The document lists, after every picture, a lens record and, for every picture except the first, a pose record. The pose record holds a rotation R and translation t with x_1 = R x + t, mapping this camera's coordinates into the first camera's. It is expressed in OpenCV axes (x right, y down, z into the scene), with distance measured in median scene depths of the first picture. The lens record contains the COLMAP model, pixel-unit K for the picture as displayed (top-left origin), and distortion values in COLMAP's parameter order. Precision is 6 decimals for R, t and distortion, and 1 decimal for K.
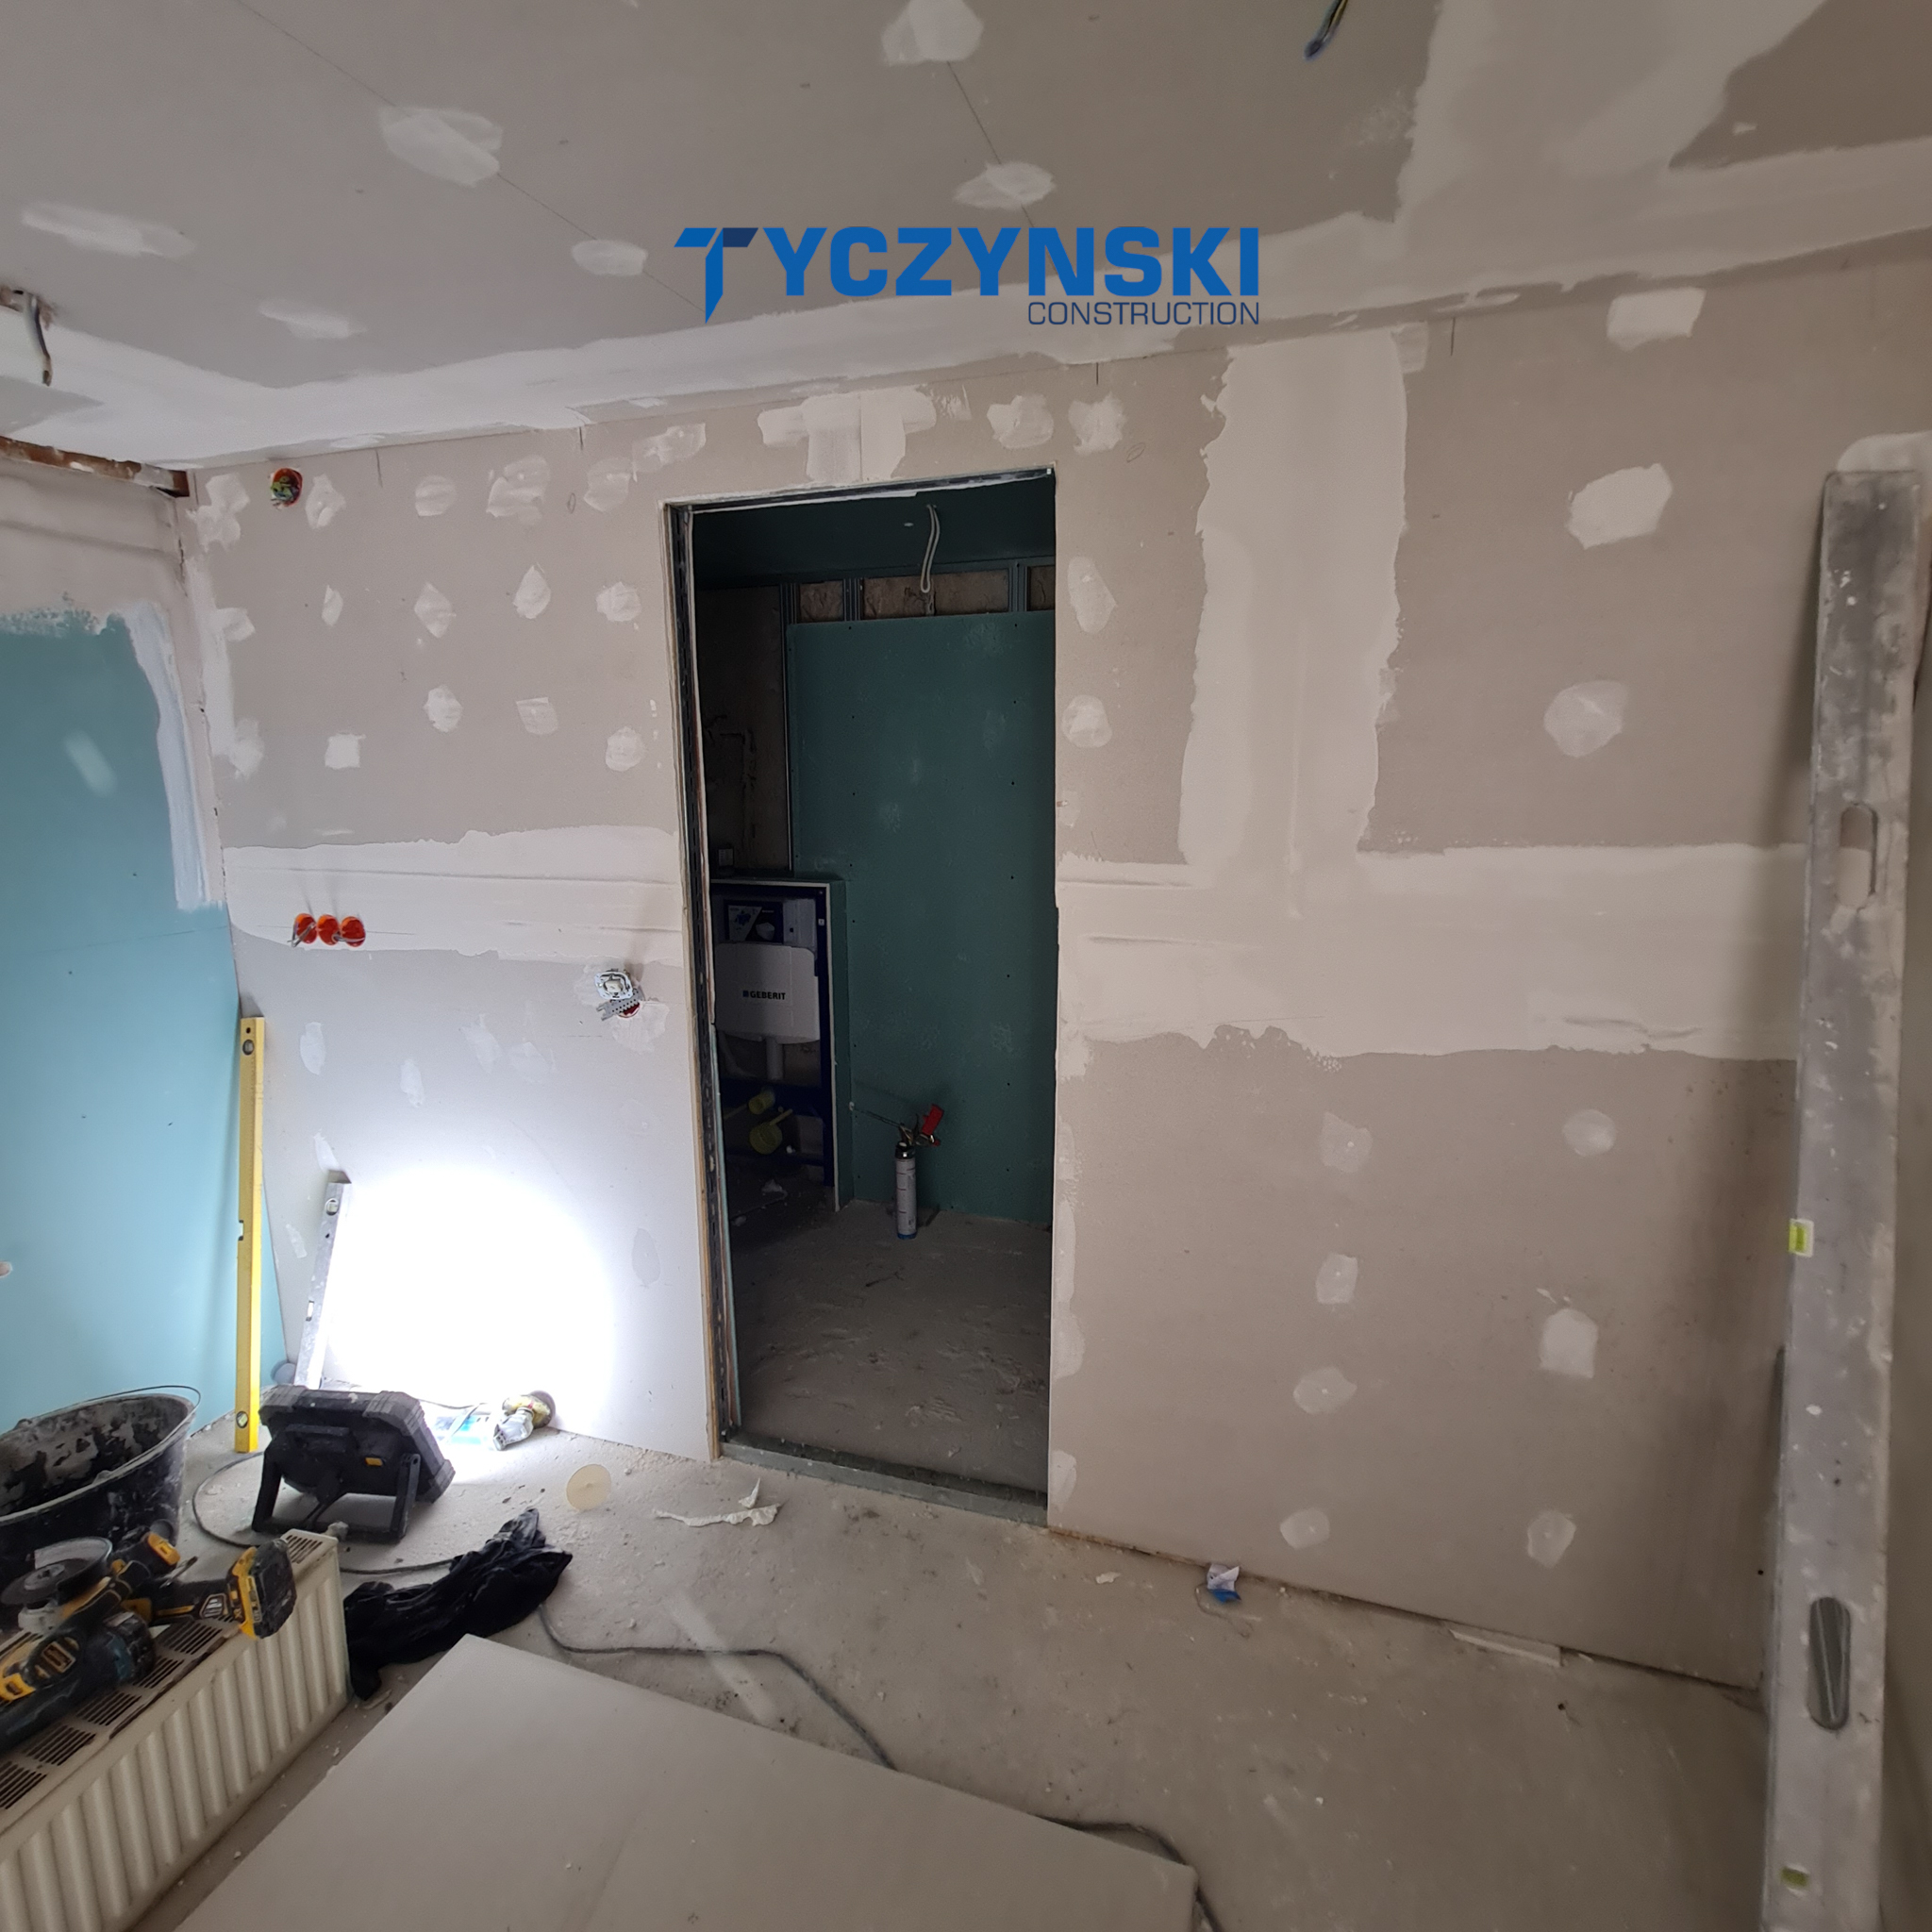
lens RADIAL K [[983.6, 0, 970.9], [0, 983.6, 972.4], [0, 0, 1]] dist [0.017421, -0.005950]
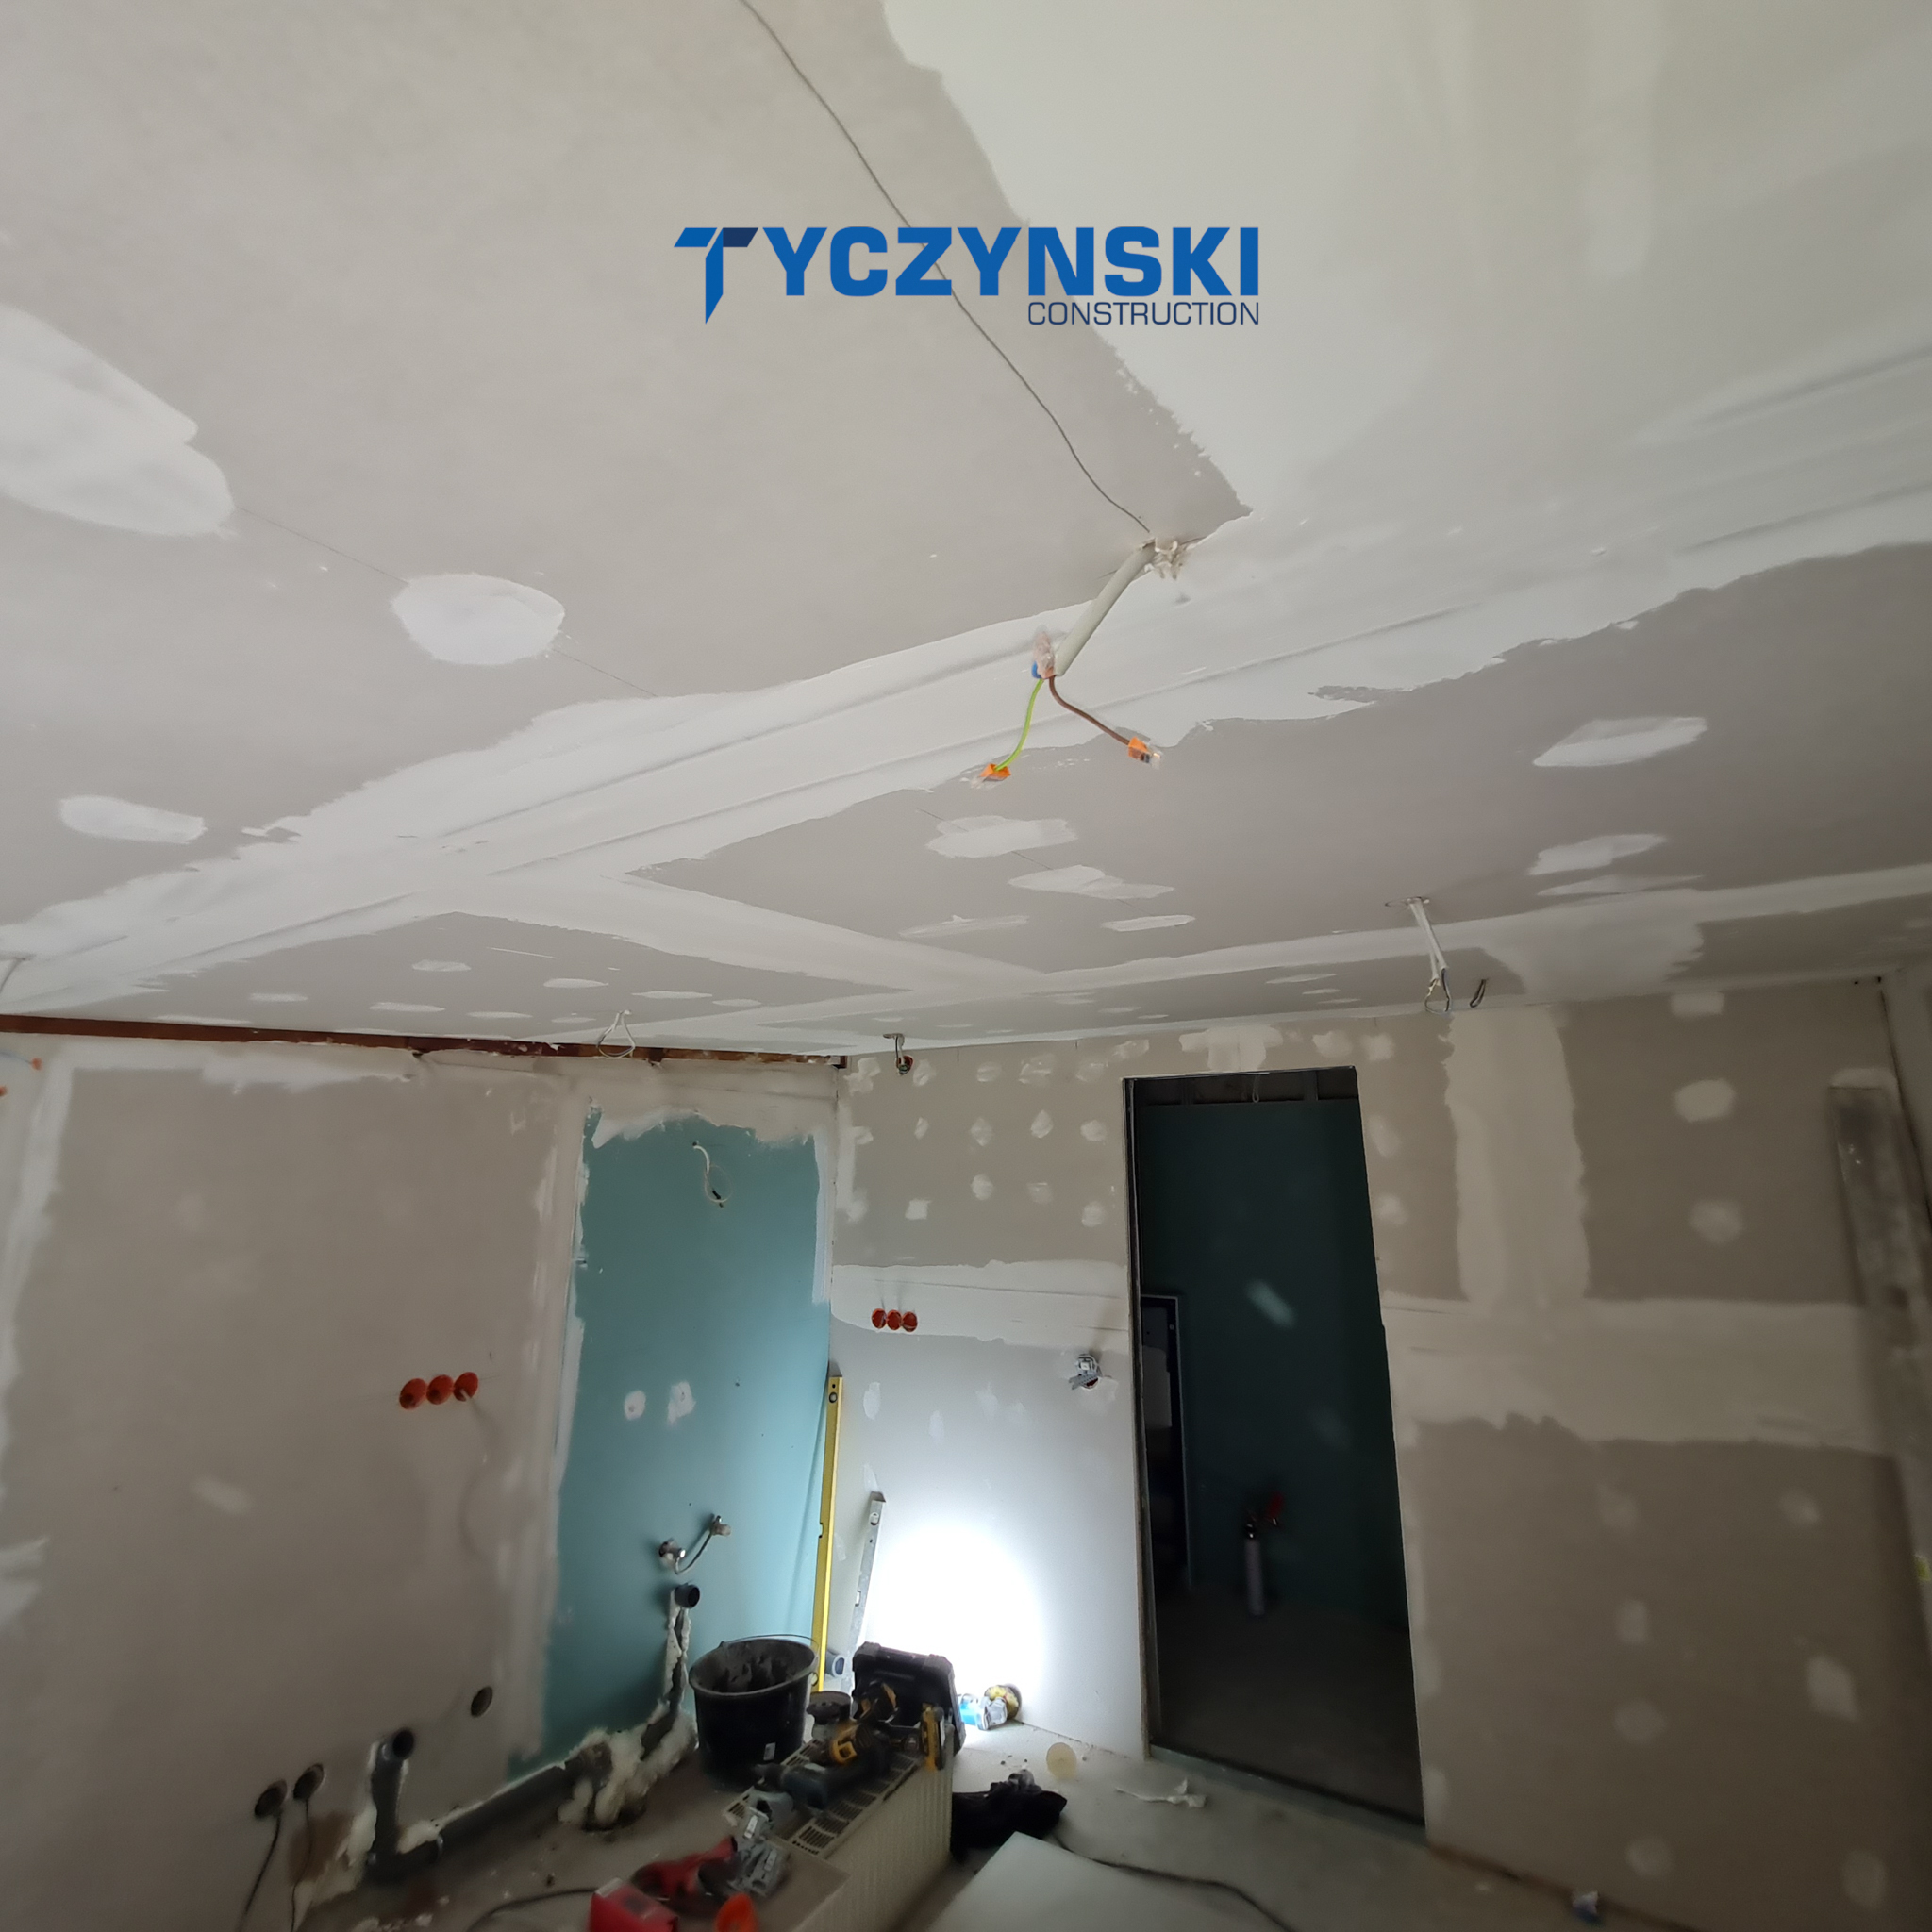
lens RADIAL K [[983.6, 0, 964.9], [0, 983.6, 962.8], [0, 0, 1]] dist [0.017421, -0.005950]
pose [[0.971074, -0.045452, -0.234414, -0.147615], [-0.050311, 0.920731, -0.386941, 0.040920], [0.233419, 0.387541, 0.891811, -0.714528]]
